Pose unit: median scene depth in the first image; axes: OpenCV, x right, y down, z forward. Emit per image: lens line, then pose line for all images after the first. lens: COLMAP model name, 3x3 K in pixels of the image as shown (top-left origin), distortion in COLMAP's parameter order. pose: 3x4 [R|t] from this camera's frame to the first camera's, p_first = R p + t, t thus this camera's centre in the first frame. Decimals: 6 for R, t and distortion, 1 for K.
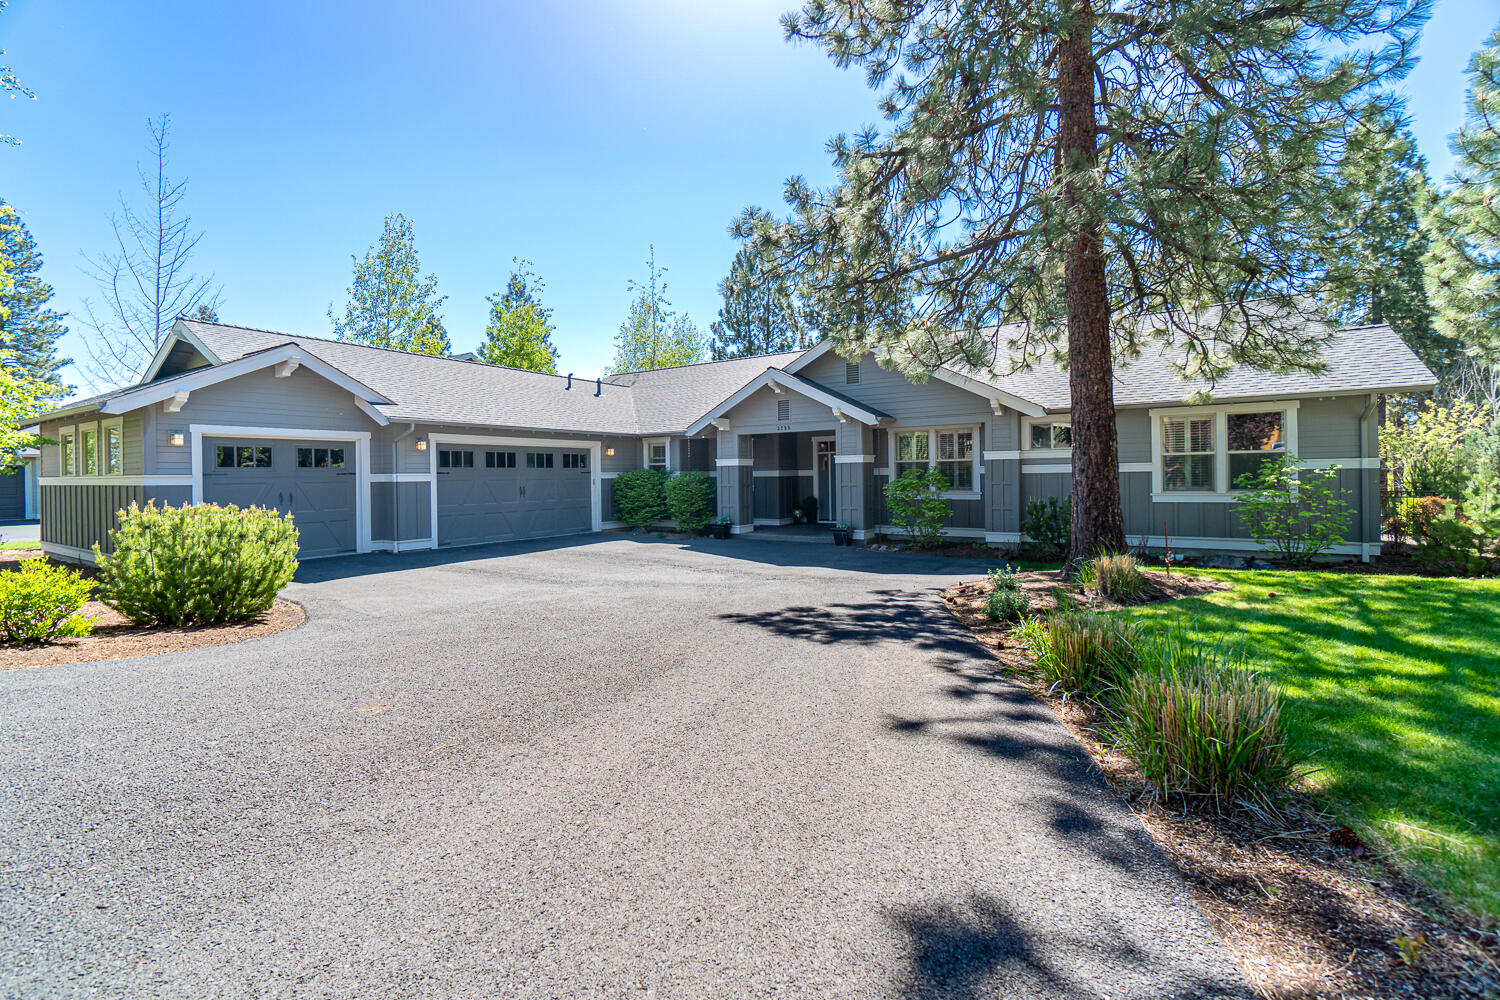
lens RADIAL K [[655.6, 0, 751.1], [0, 655.6, 481.8], [0, 0, 1]] dist [-0.004145, -0.000174]
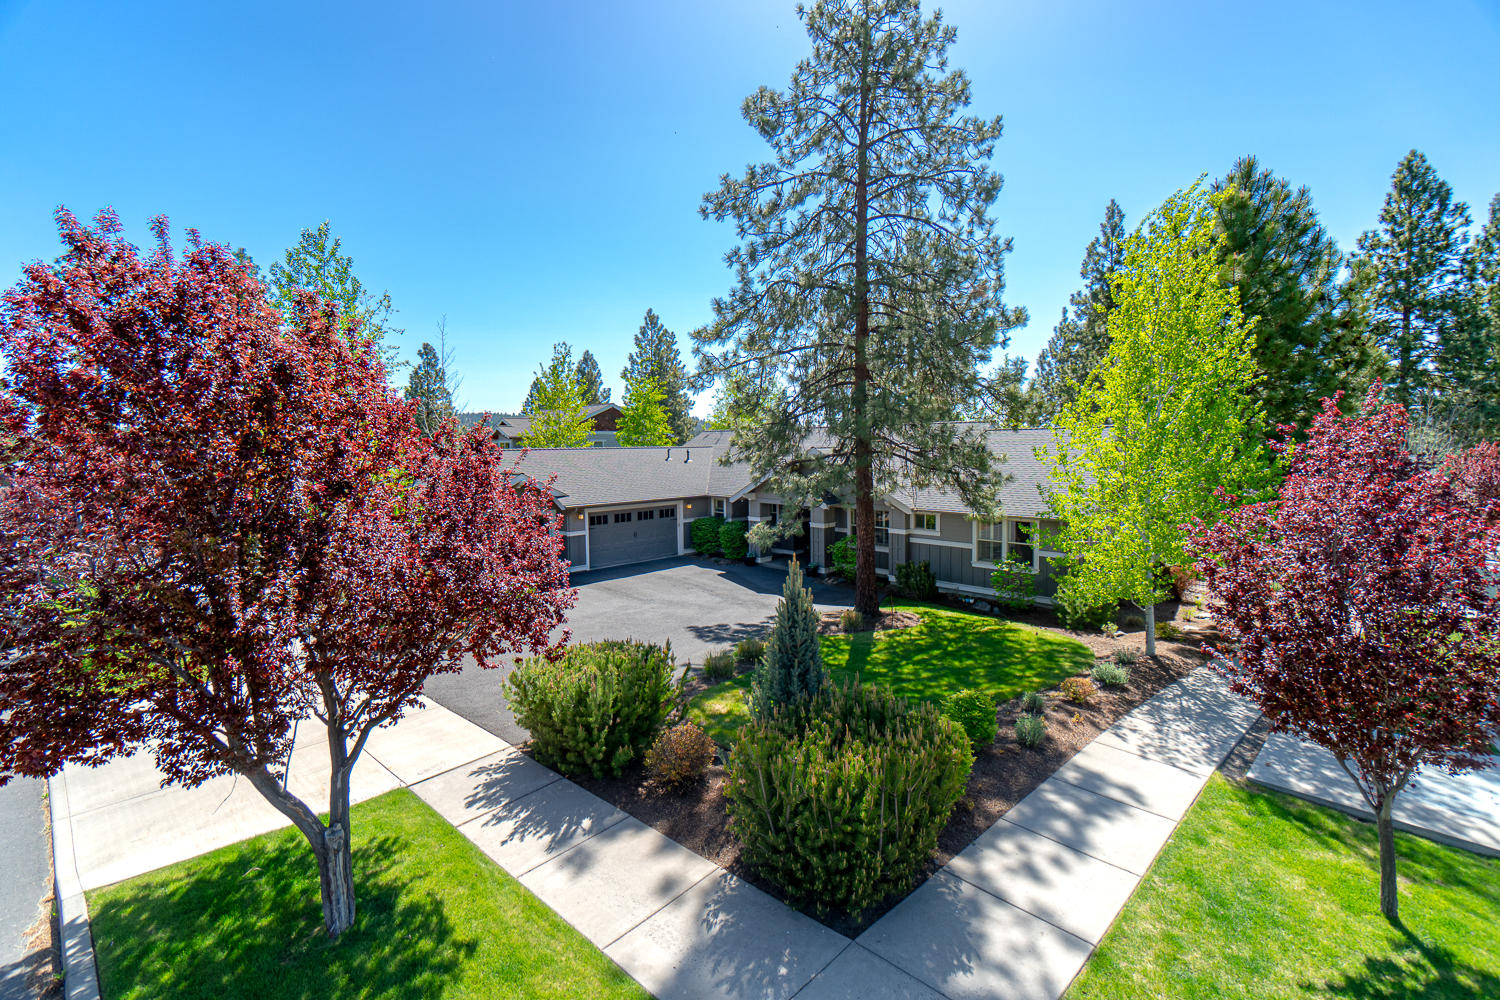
lens RADIAL K [[652.7, 0, 750.0], [0, 652.7, 500.0], [0, 0, 1]] dist [-0.000526, -0.000052]
pose [[0.977119, 0.021025, -0.211654, 0.351543], [-0.005149, 0.997149, 0.075282, -0.236355], [0.212633, -0.072470, 0.974441, -0.689364]]
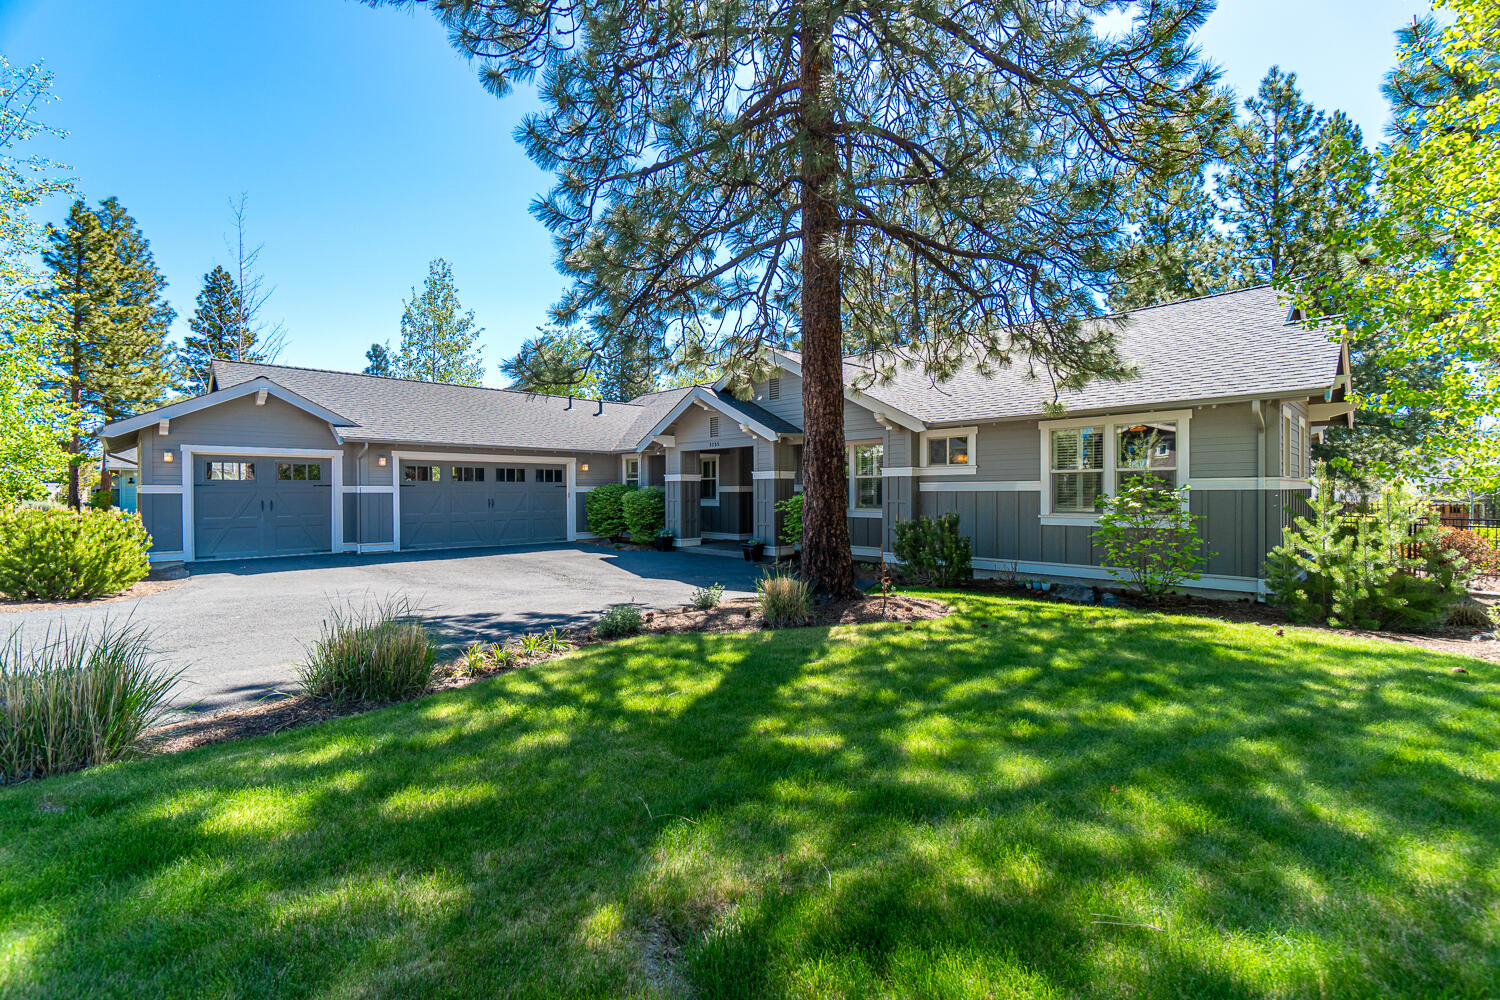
lens RADIAL K [[647.2, 0, 746.5], [0, 647.2, 496.5], [0, 0, 1]] dist [-0.003596, -0.000324]
pose [[0.973932, 0.012415, -0.226500, 0.367594], [-0.012603, 0.999920, 0.000618, -0.002696], [0.226490, 0.002252, 0.974011, 0.035087]]
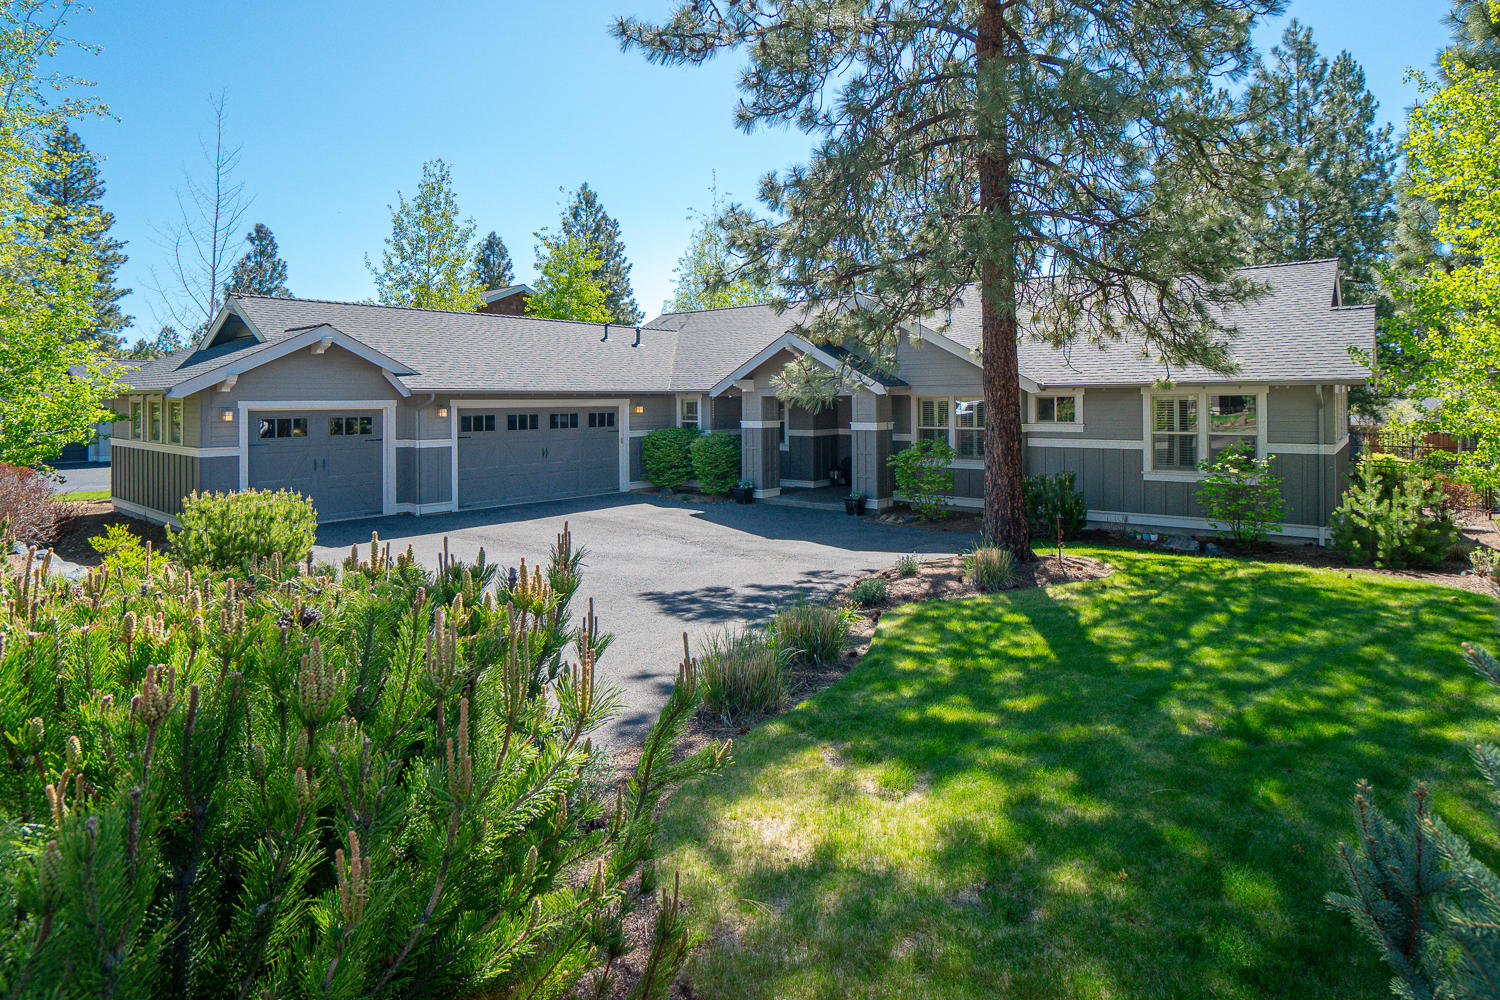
lens RADIAL K [[801.7, 0, 838.8], [0, 801.7, 398.8], [0, 0, 1]] dist [-0.067186, 0.025443]
pose [[0.998367, 0.007064, -0.056695, 0.190103], [-0.007629, 0.999923, -0.009746, -0.067714], [0.056622, 0.010163, 0.998344, -0.210404]]
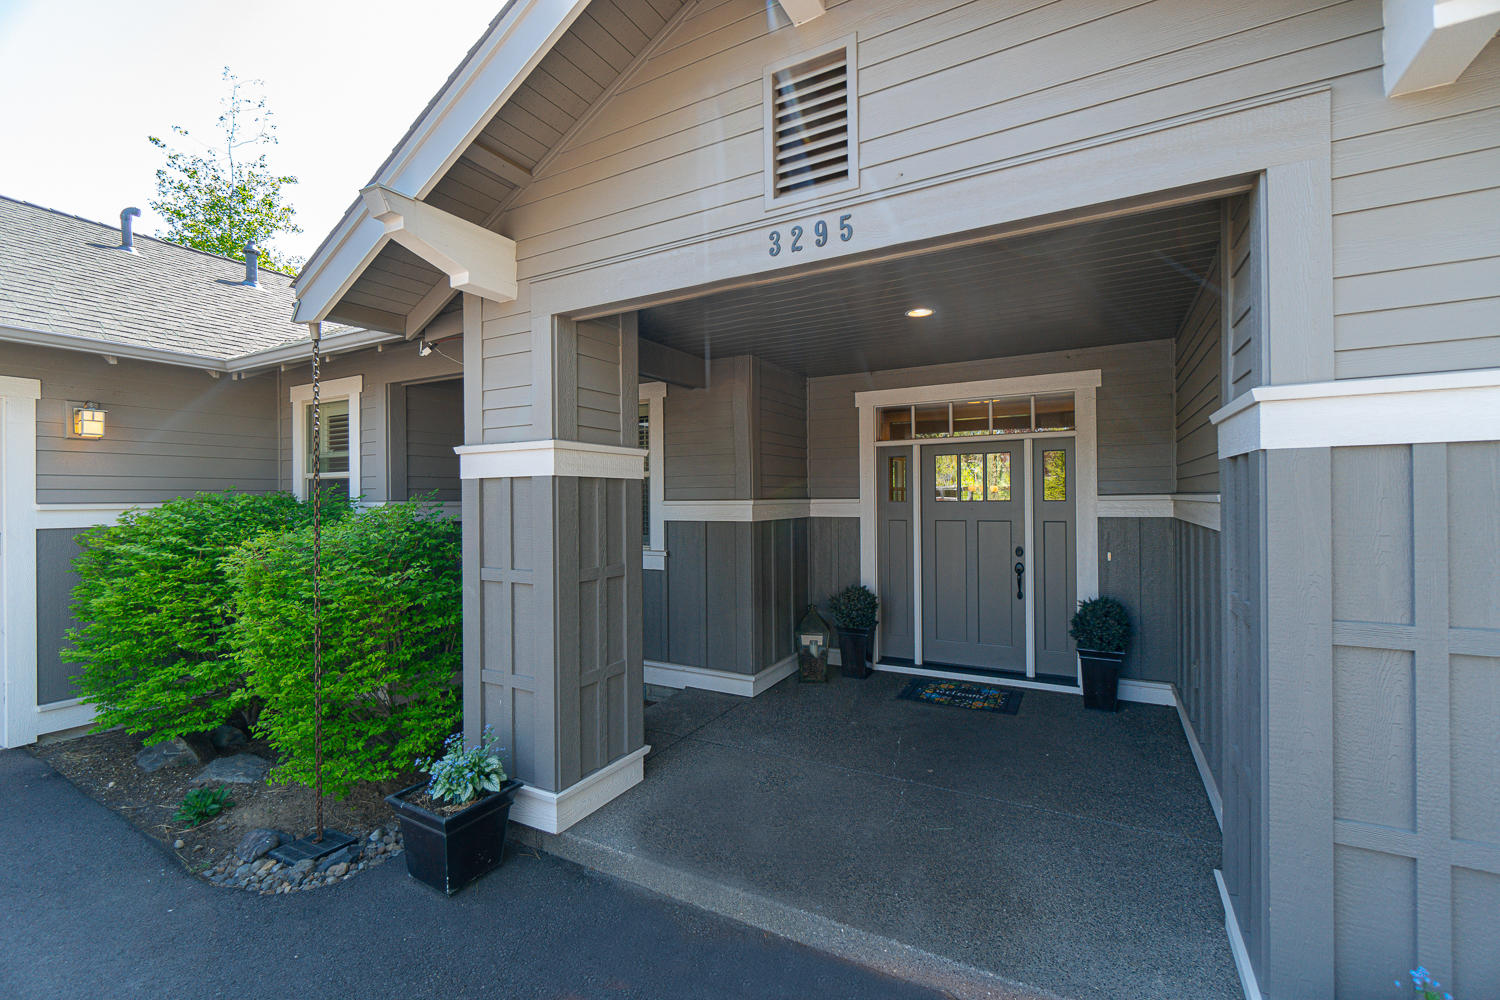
lens RADIAL K [[622.3, 0, 750.0], [0, 622.3, 500.0], [0, 0, 1]] dist [-0.001266, -0.000092]
pose [[0.997233, 0.005334, 0.074149, 0.027870], [-0.004523, 0.999928, -0.011100, -0.018957], [-0.074203, 0.010734, 0.997185, 0.961519]]
